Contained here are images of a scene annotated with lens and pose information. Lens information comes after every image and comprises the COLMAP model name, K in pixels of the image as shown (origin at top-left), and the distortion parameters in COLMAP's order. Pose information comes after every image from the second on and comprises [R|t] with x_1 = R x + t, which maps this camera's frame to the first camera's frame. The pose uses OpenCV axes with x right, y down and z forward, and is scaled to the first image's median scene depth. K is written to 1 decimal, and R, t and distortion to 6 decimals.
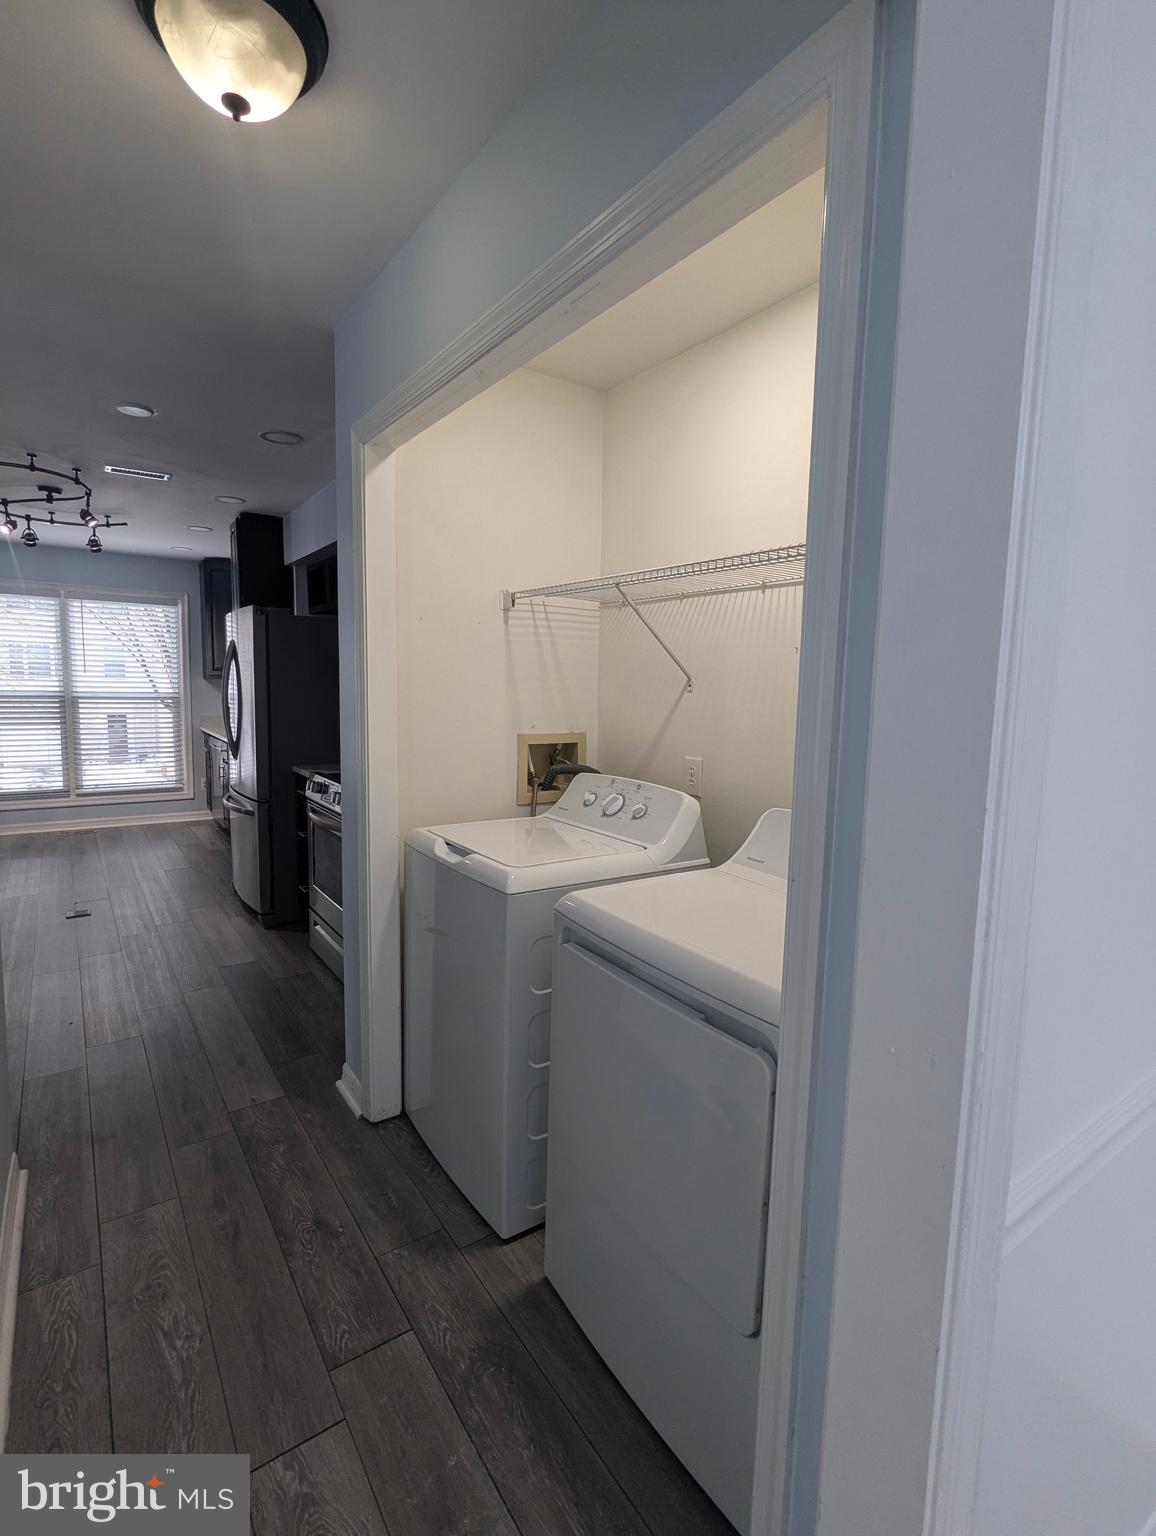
lens RADIAL K [[731.7, 0, 581.9], [0, 731.7, 766.3], [0, 0, 1]] dist [-0.001374, 0.000396]
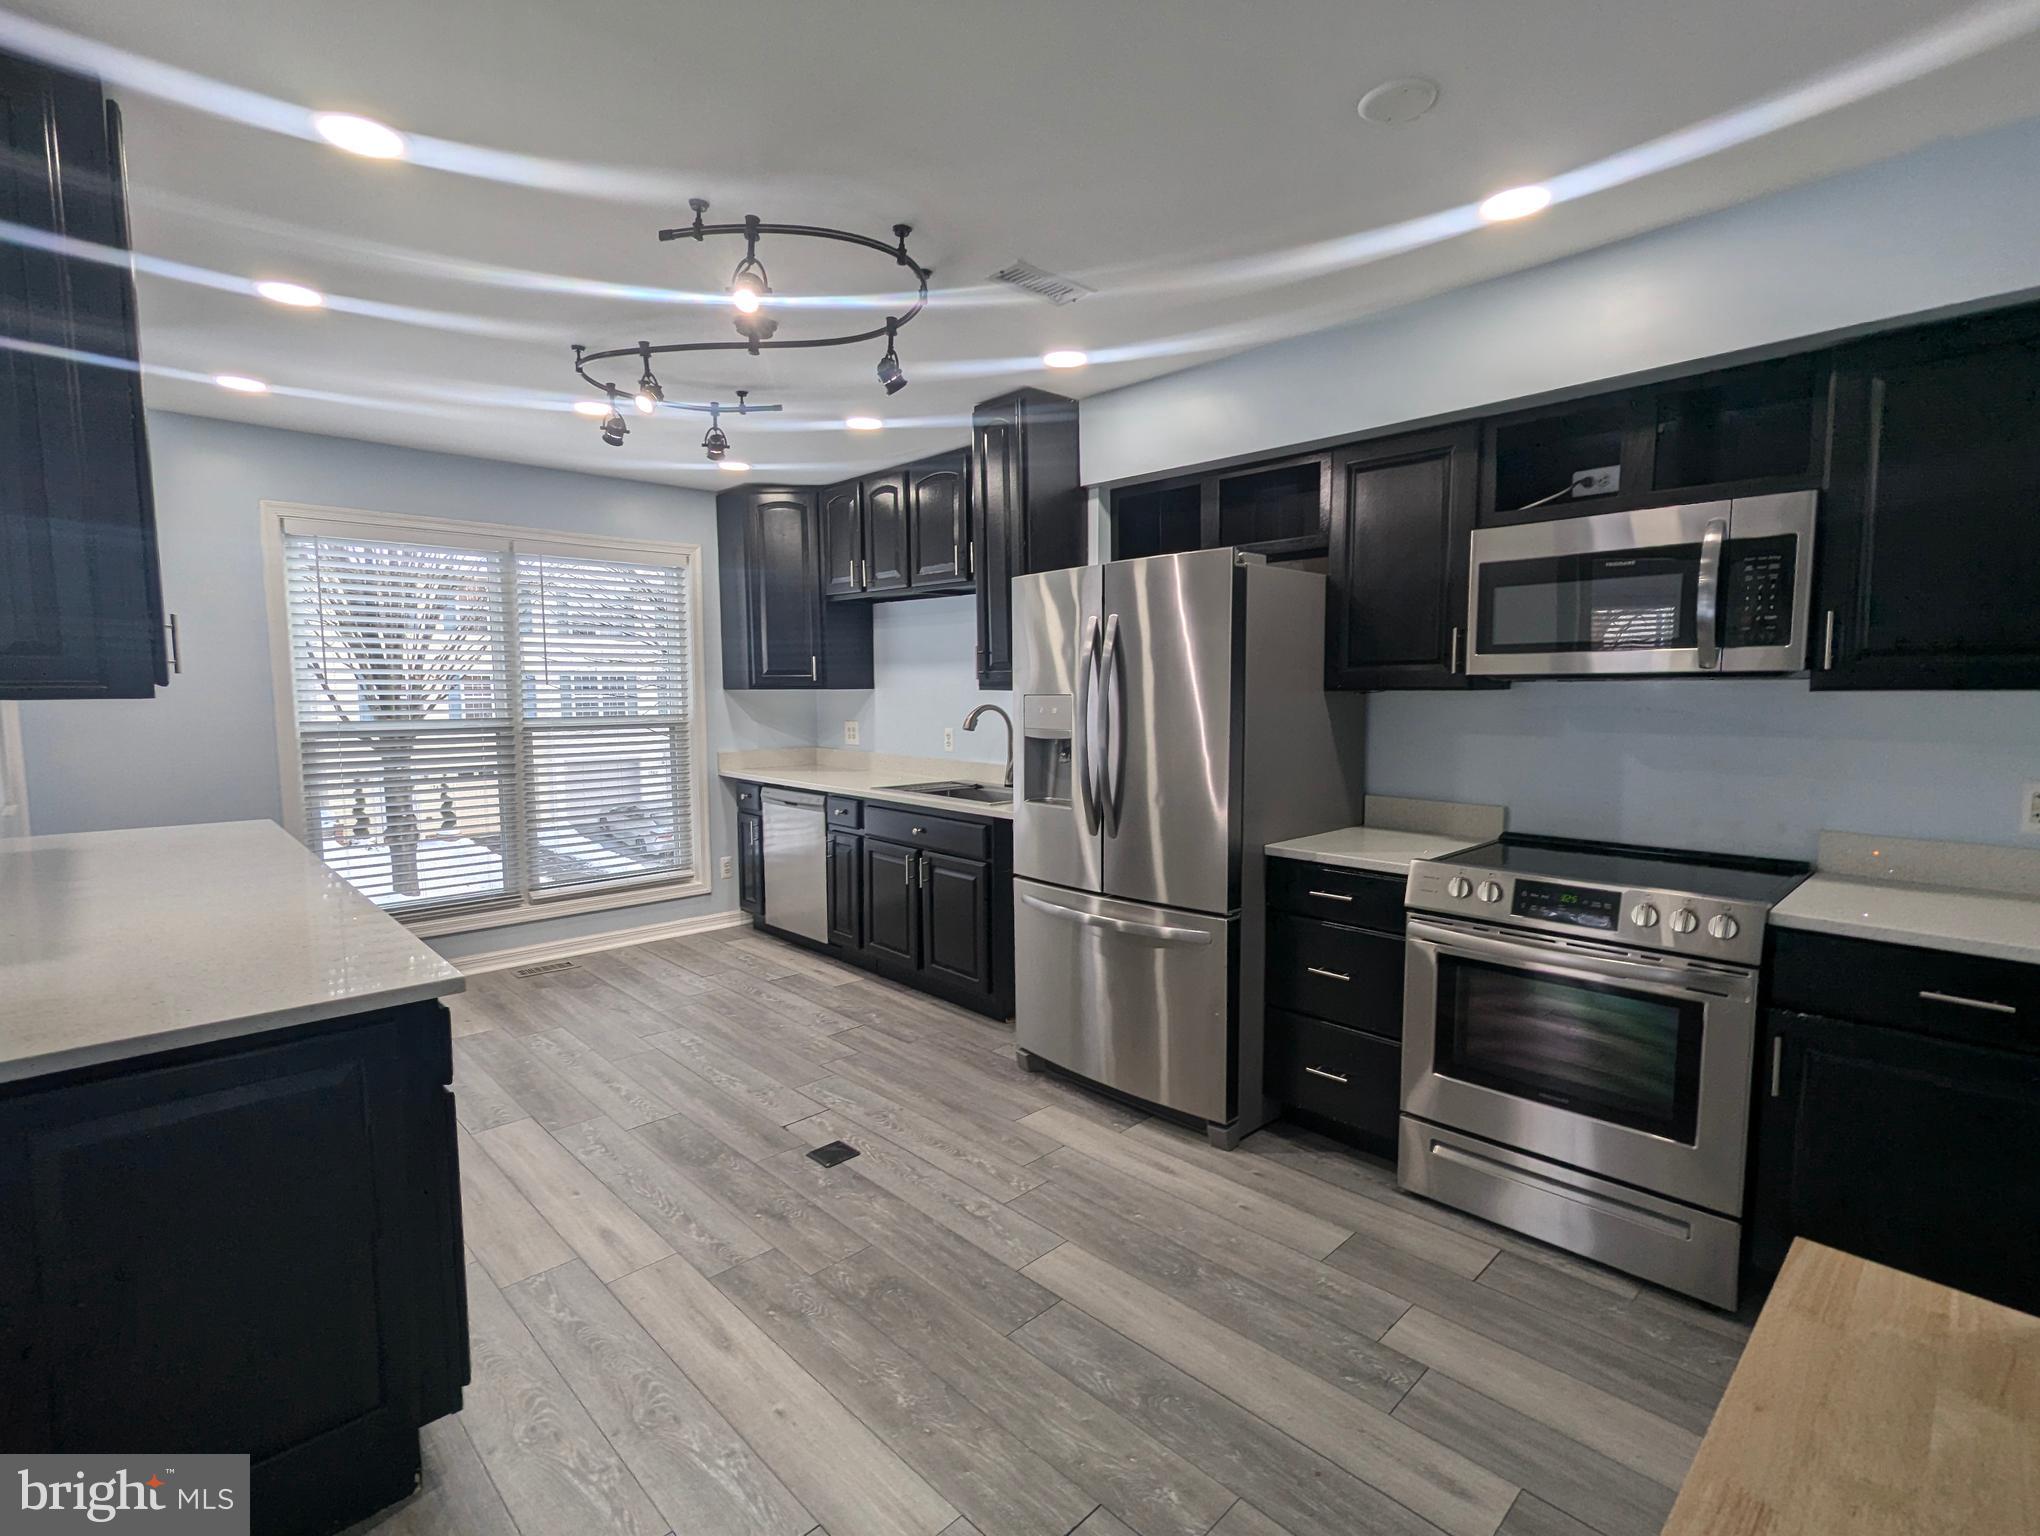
lens RADIAL K [[971.7, 0, 1022.0], [0, 971.7, 776.8], [0, 0, 1]] dist [-0.001374, 0.000396]
pose [[0.987824, -0.038941, 0.150625, -0.566603], [0.040476, 0.999155, -0.007132, -0.047998], [-0.150220, 0.013142, 0.988565, 0.271319]]
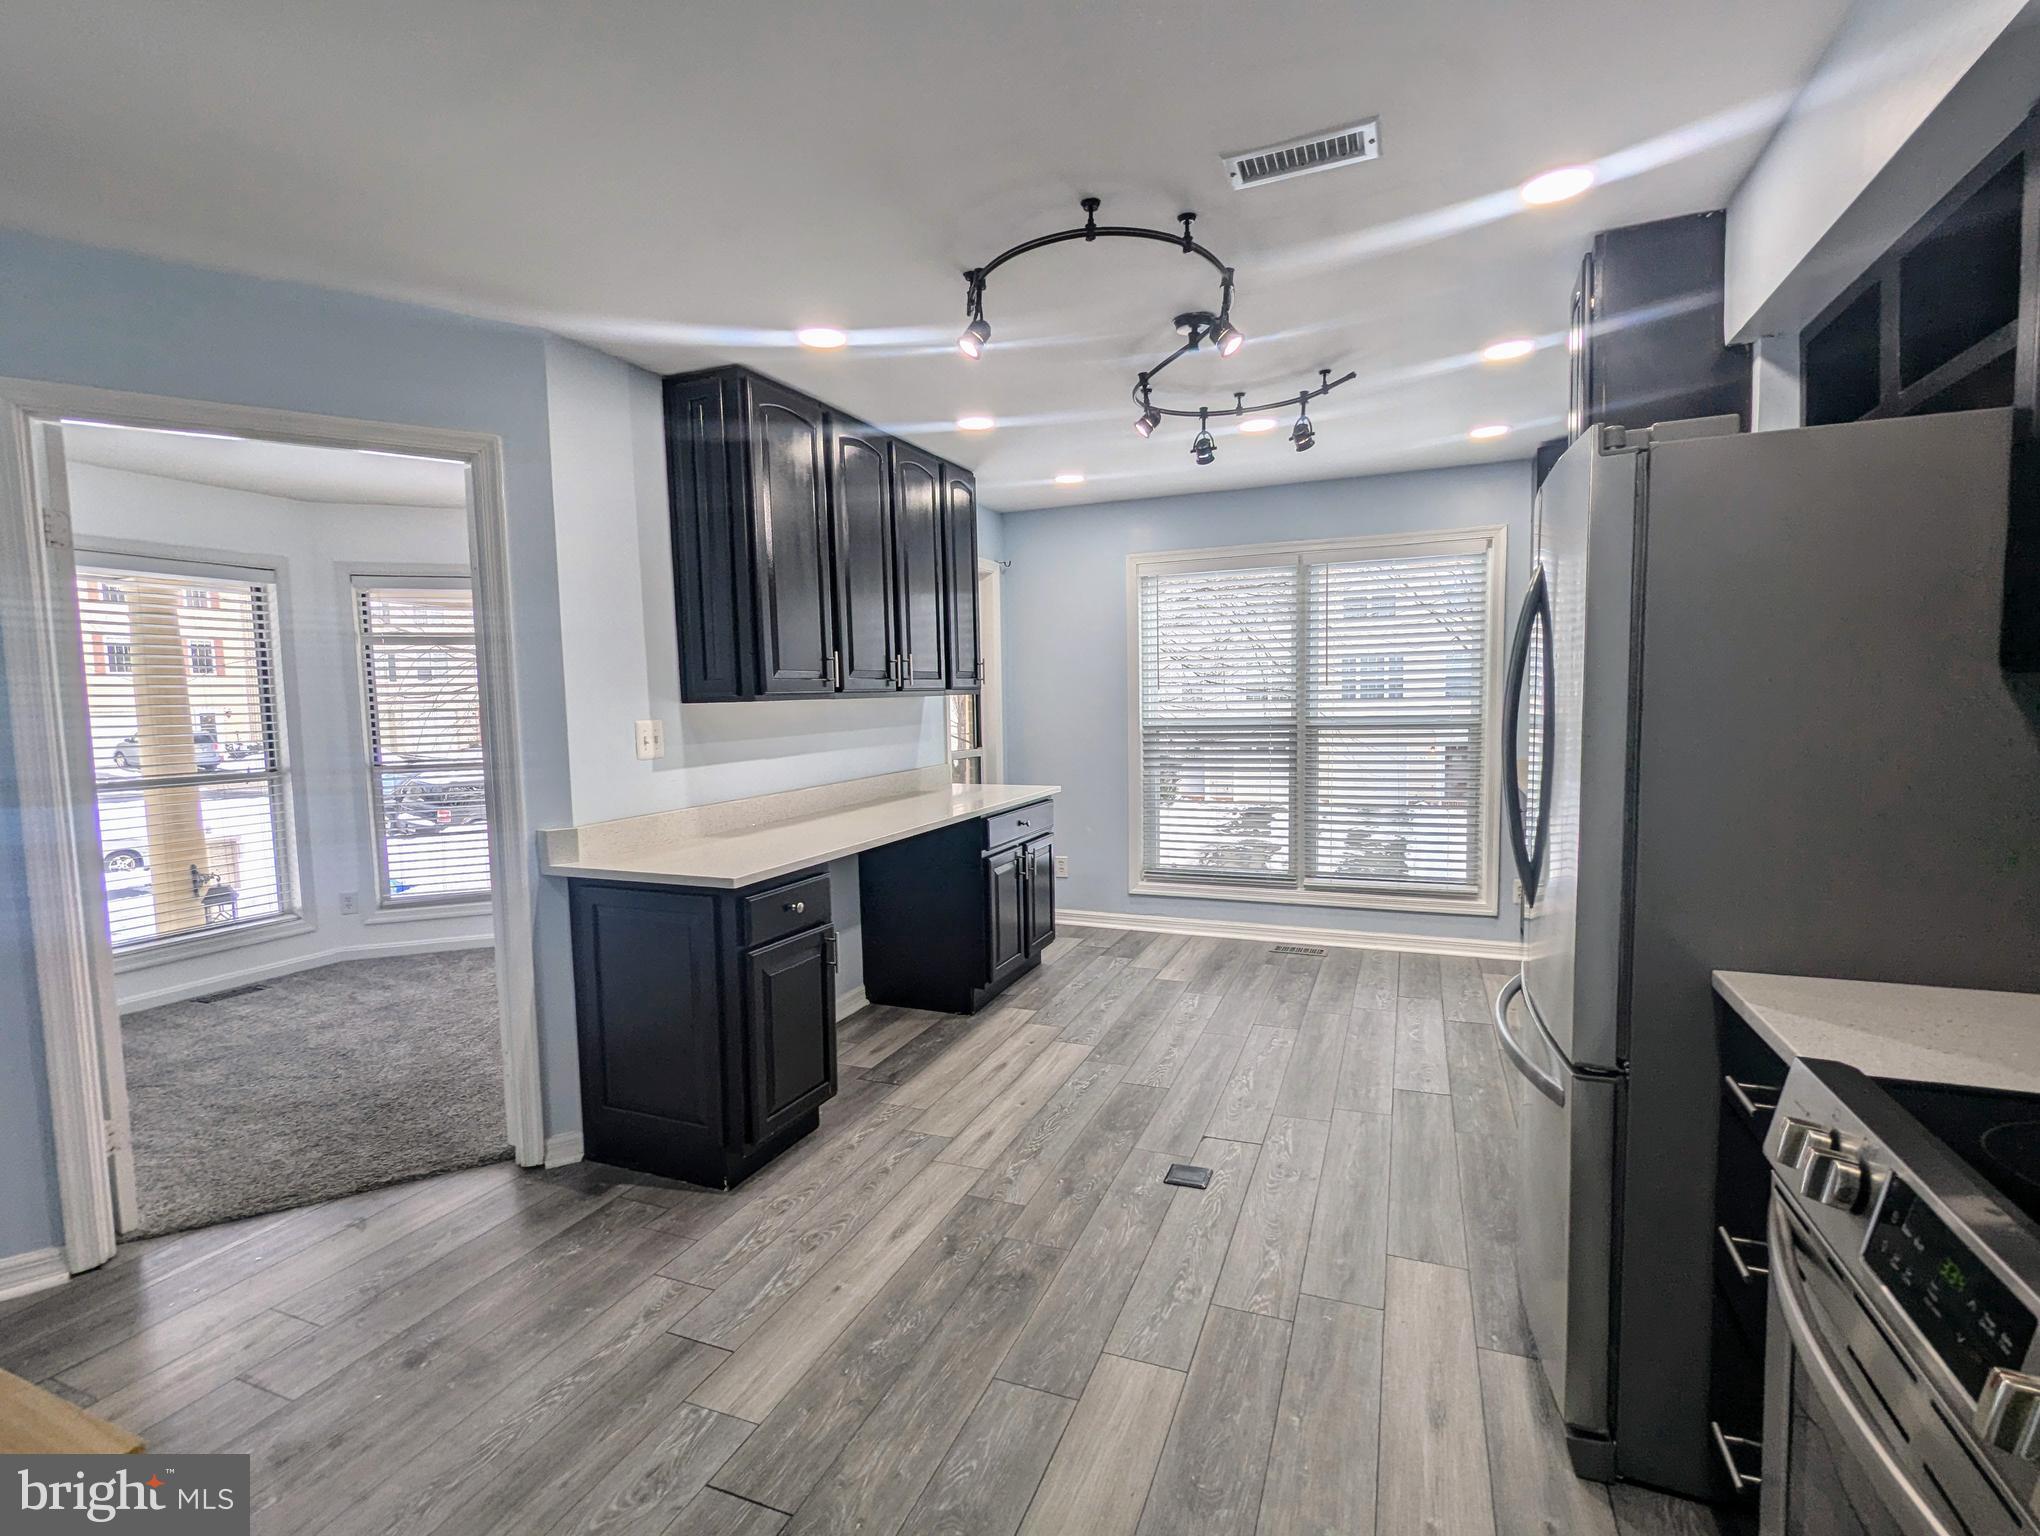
lens RADIAL K [[971.7, 0, 1011.7], [0, 971.7, 779.0], [0, 0, 1]] dist [-0.001374, 0.000396]
pose [[0.532874, 0.036126, -0.845423, -0.190085], [-0.059669, 0.998205, 0.005046, -0.053116], [0.844088, 0.047757, 0.534073, 0.478106]]
